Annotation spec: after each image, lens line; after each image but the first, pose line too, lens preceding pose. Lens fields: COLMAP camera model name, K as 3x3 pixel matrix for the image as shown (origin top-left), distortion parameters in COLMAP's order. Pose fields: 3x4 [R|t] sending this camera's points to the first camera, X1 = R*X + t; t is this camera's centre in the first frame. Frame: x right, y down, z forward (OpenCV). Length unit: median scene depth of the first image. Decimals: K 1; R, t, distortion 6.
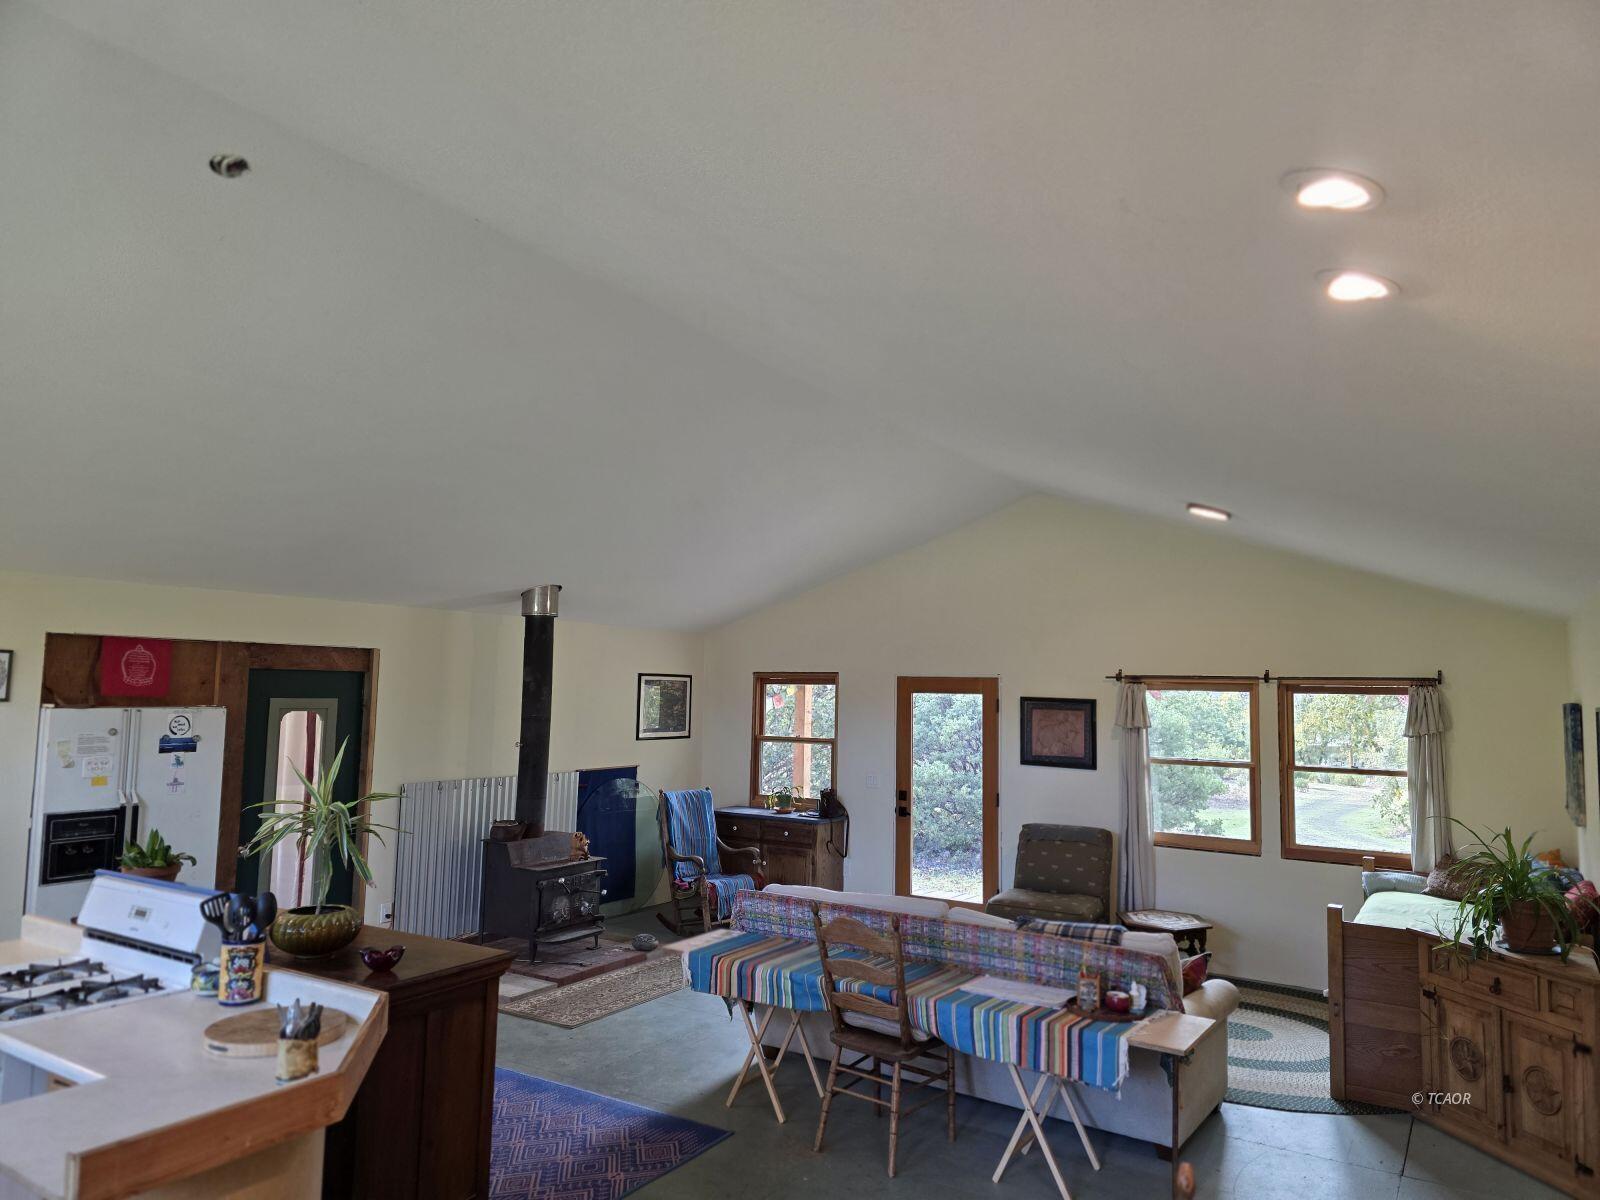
lens RADIAL K [[1074.0, 0, 804.1], [0, 1074.0, 605.7], [0, 0, 1]] dist [0.084936, -0.070477]
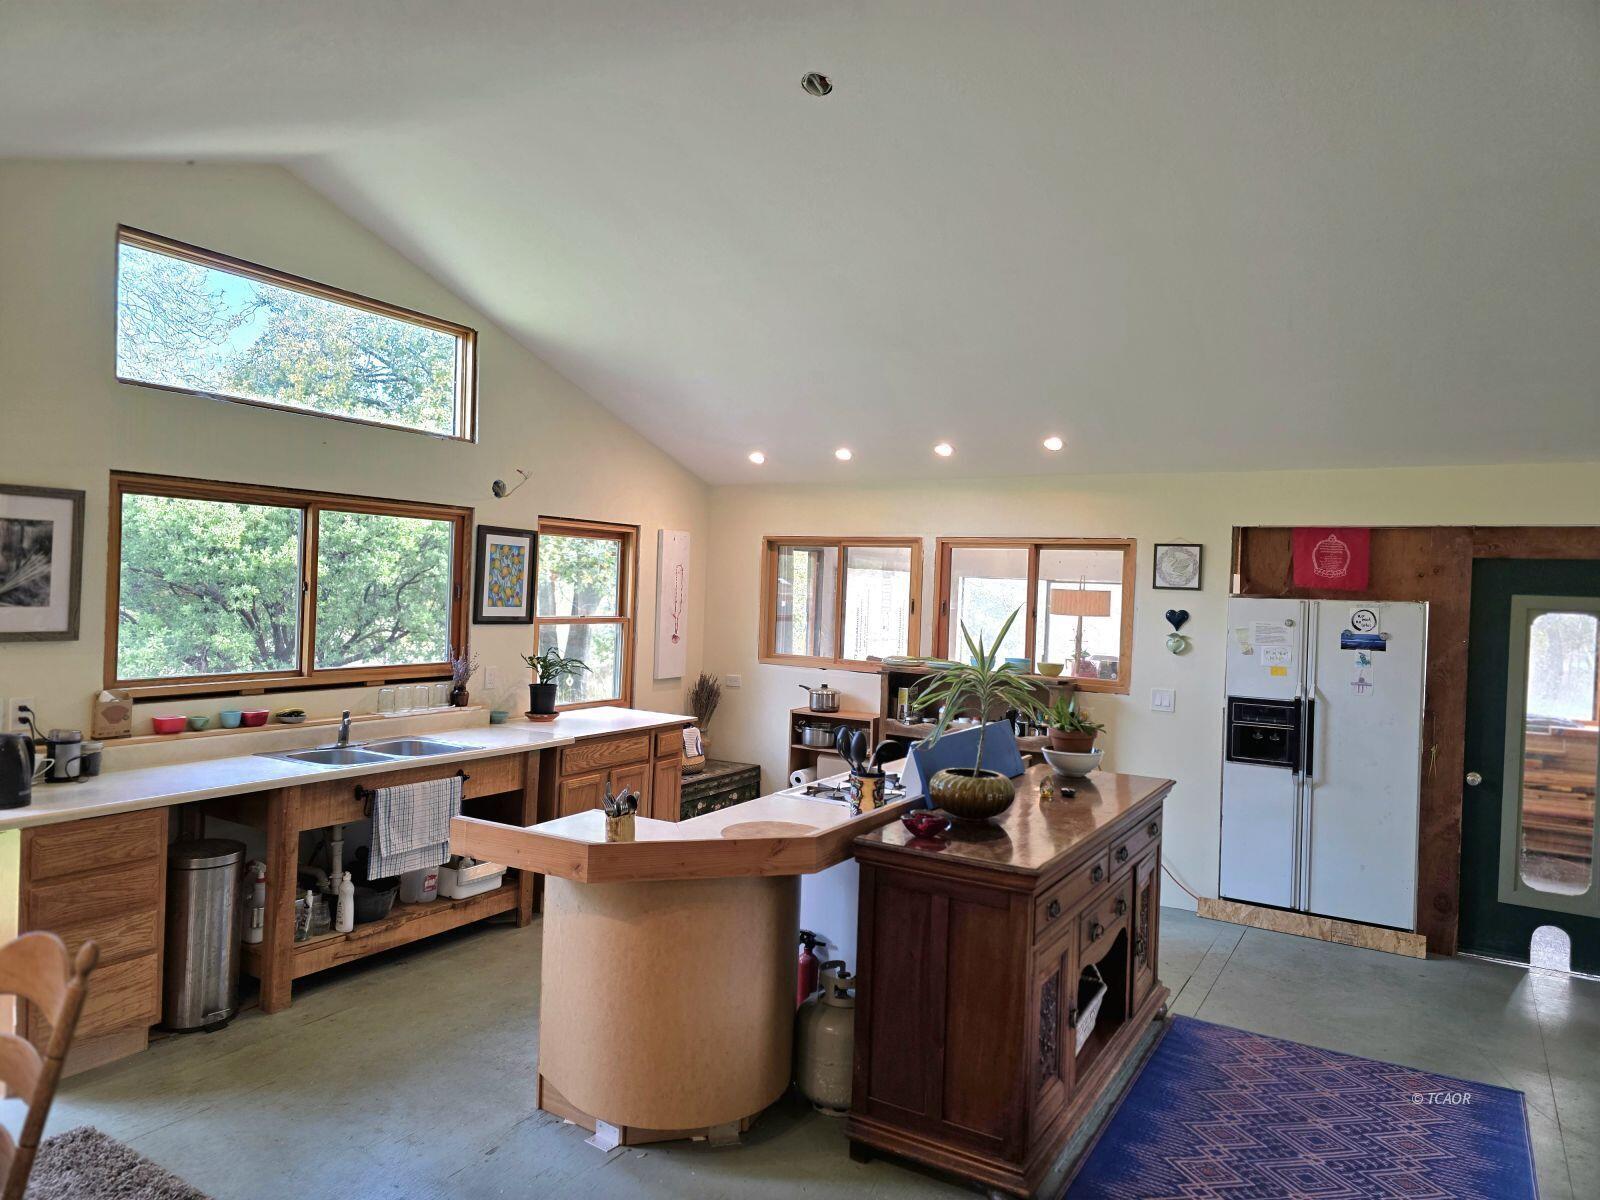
lens RADIAL K [[1074.0, 0, 804.1], [0, 1074.0, 605.7], [0, 0, 1]] dist [0.084936, -0.070477]
pose [[0.026795, -0.000272, -0.999641, 0.327116], [0.045990, 0.998941, 0.000961, 0.075498], [0.998582, -0.046000, 0.026779, 0.518742]]
